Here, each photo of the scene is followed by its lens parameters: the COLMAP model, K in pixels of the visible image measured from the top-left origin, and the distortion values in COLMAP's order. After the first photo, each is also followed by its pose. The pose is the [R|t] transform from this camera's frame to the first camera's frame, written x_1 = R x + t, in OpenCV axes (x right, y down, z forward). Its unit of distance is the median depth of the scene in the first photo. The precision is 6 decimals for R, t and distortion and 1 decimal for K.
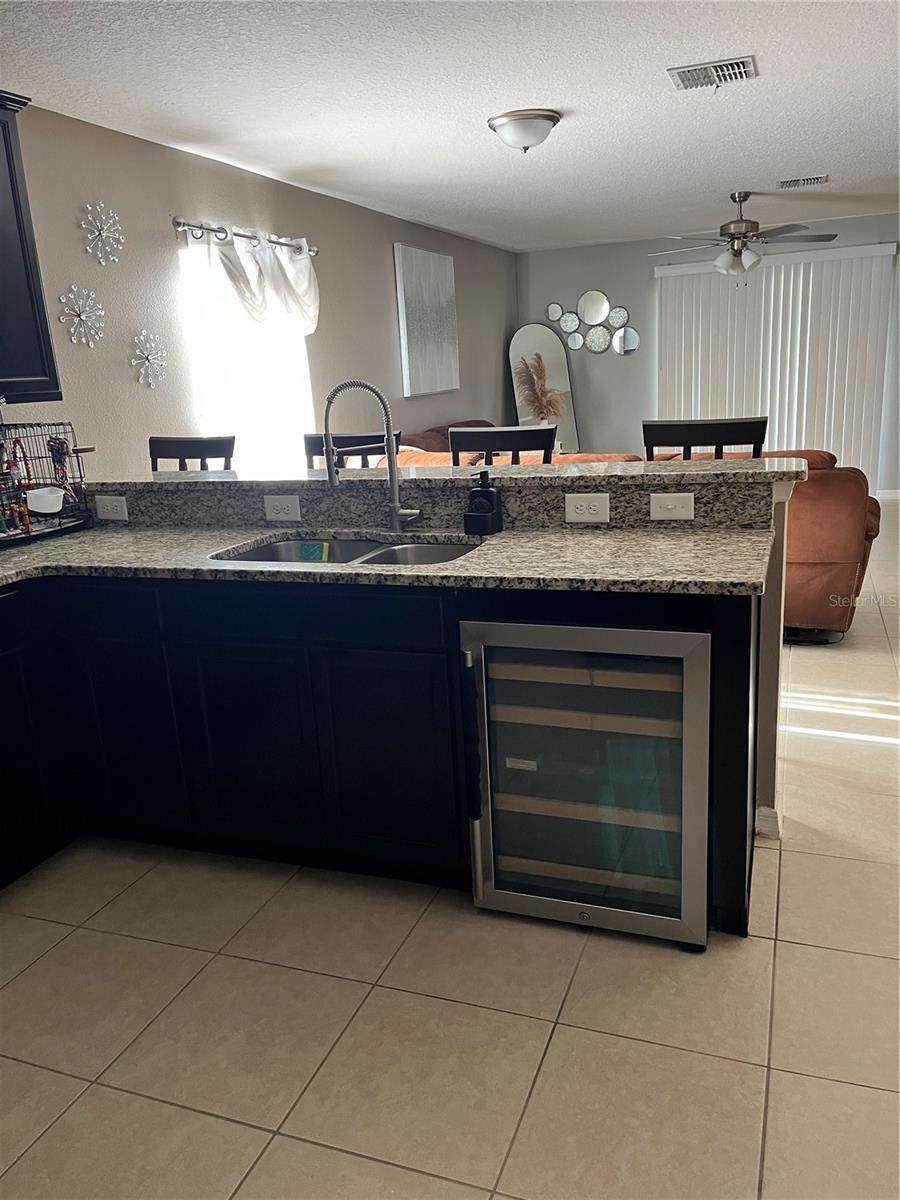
lens RADIAL K [[926.9, 0, 461.5], [0, 926.9, 602.8], [0, 0, 1]] dist [0.097011, -0.103256]
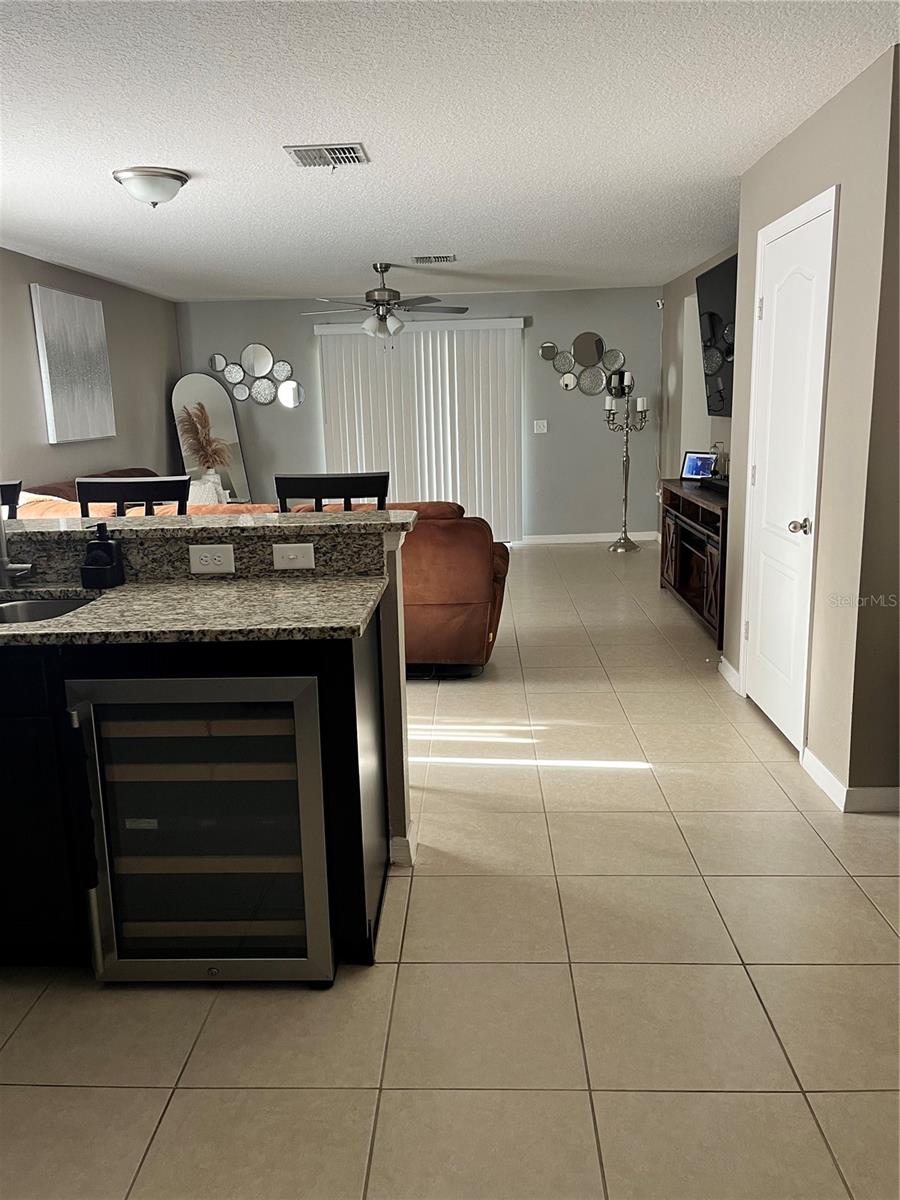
lens RADIAL K [[926.4, 0, 445.3], [0, 926.4, 595.9], [0, 0, 1]] dist [0.088208, -0.084815]
pose [[0.952714, -0.034787, 0.301871, 0.068275], [0.051980, 0.997440, -0.049107, 0.000736], [-0.299390, 0.062476, 0.952083, -0.035887]]
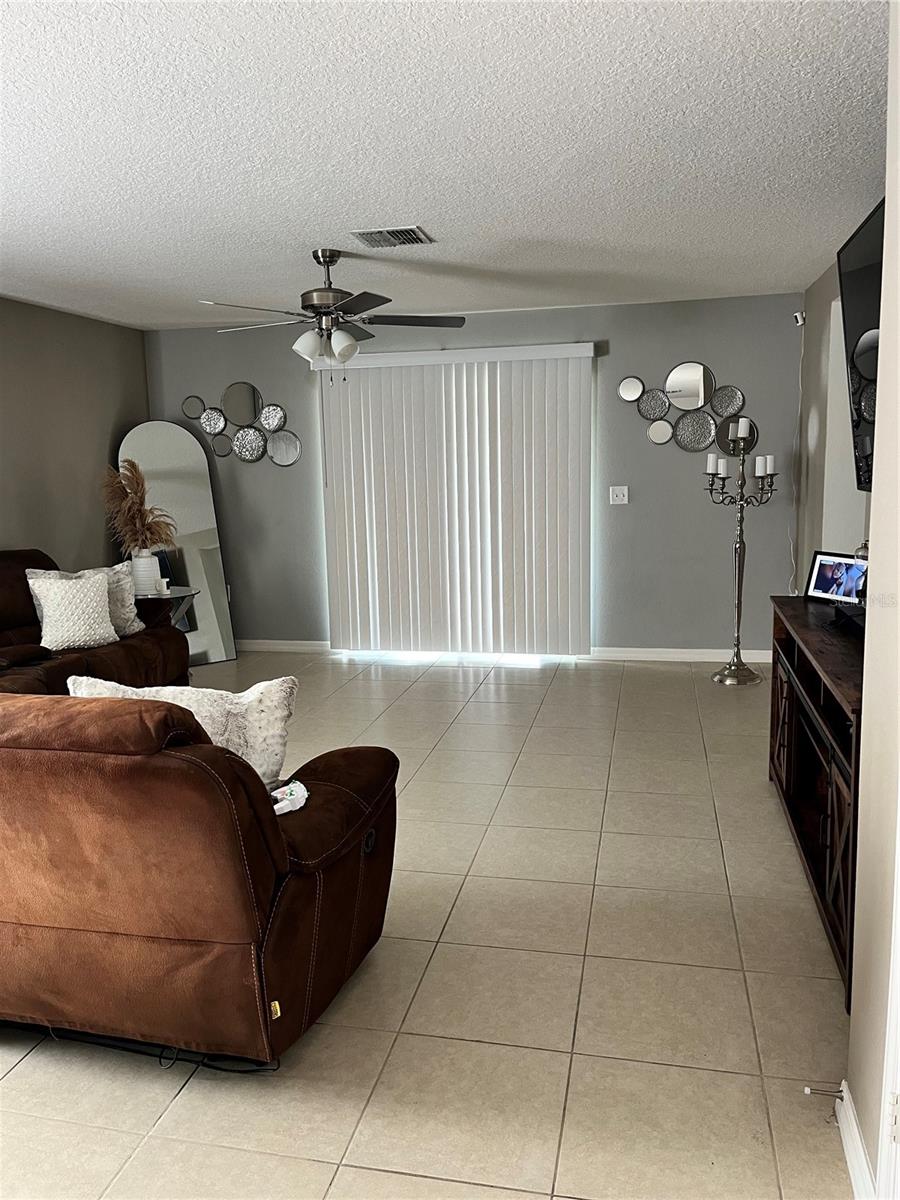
lens RADIAL K [[926.4, 0, 445.3], [0, 926.4, 595.9], [0, 0, 1]] dist [0.088208, -0.084815]
pose [[0.991299, 0.014213, 0.130863, 0.699917], [-0.000019, 0.994169, -0.107833, -0.251161], [-0.131633, 0.106892, 0.985519, 0.790449]]
